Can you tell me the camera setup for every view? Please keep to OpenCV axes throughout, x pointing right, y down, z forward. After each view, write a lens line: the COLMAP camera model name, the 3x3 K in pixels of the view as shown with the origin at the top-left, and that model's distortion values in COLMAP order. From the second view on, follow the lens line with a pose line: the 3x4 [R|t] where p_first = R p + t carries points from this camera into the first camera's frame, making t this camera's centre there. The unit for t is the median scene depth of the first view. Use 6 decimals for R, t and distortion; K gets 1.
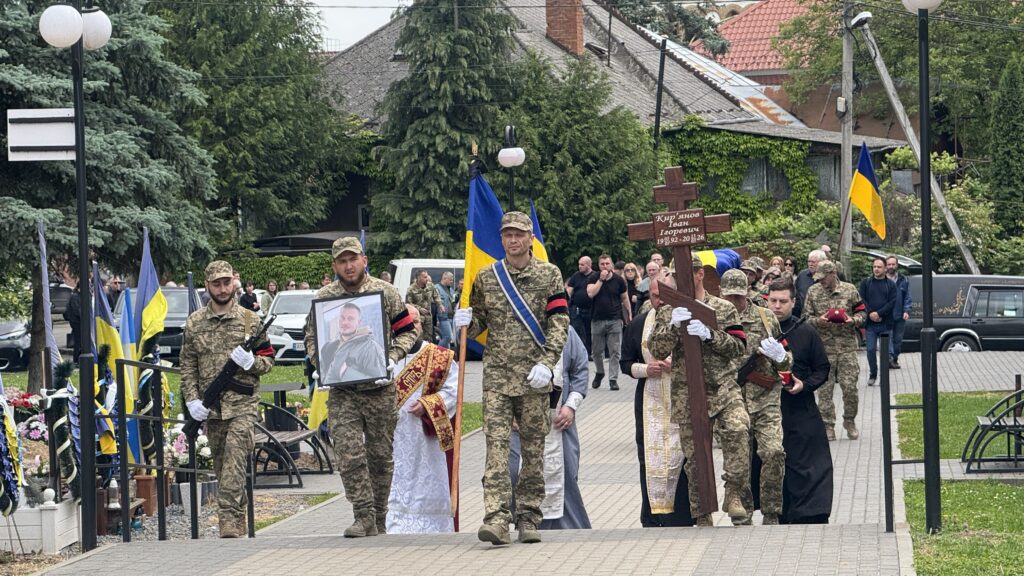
lens RADIAL K [[3593.4, 0, 512.0], [0, 3593.4, 288.0], [0, 0, 1]] dist [-0.051457, 0.698523]
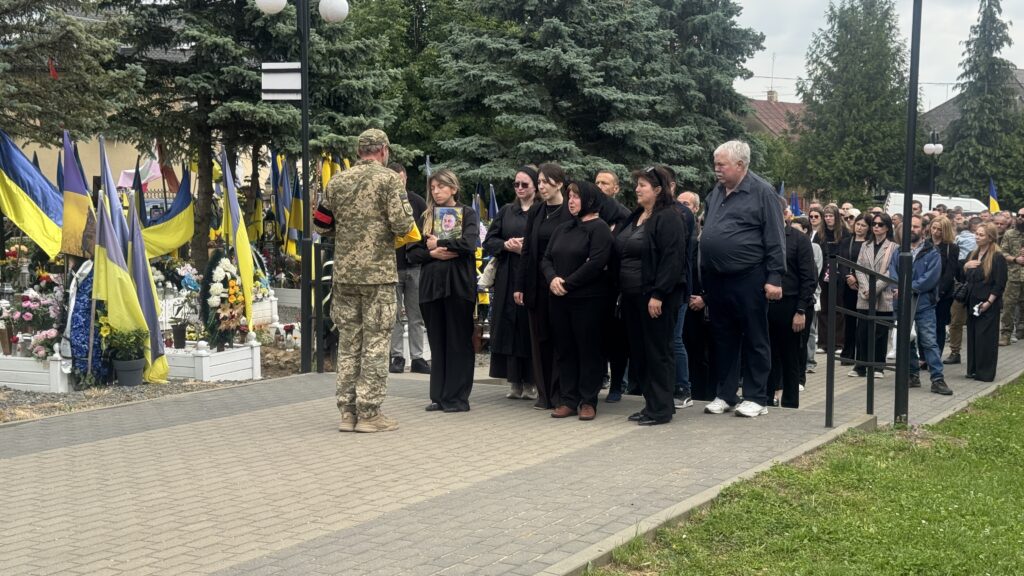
lens RADIAL K [[1445.0, 0, 512.0], [0, 1445.0, 288.0], [0, 0, 1]] dist [0.115333, -0.073641]
pose [[0.928248, 0.065933, -0.366072, 0.046240], [-0.047528, 0.997122, 0.059074, 0.000116], [0.368913, -0.037437, 0.928710, 0.137049]]
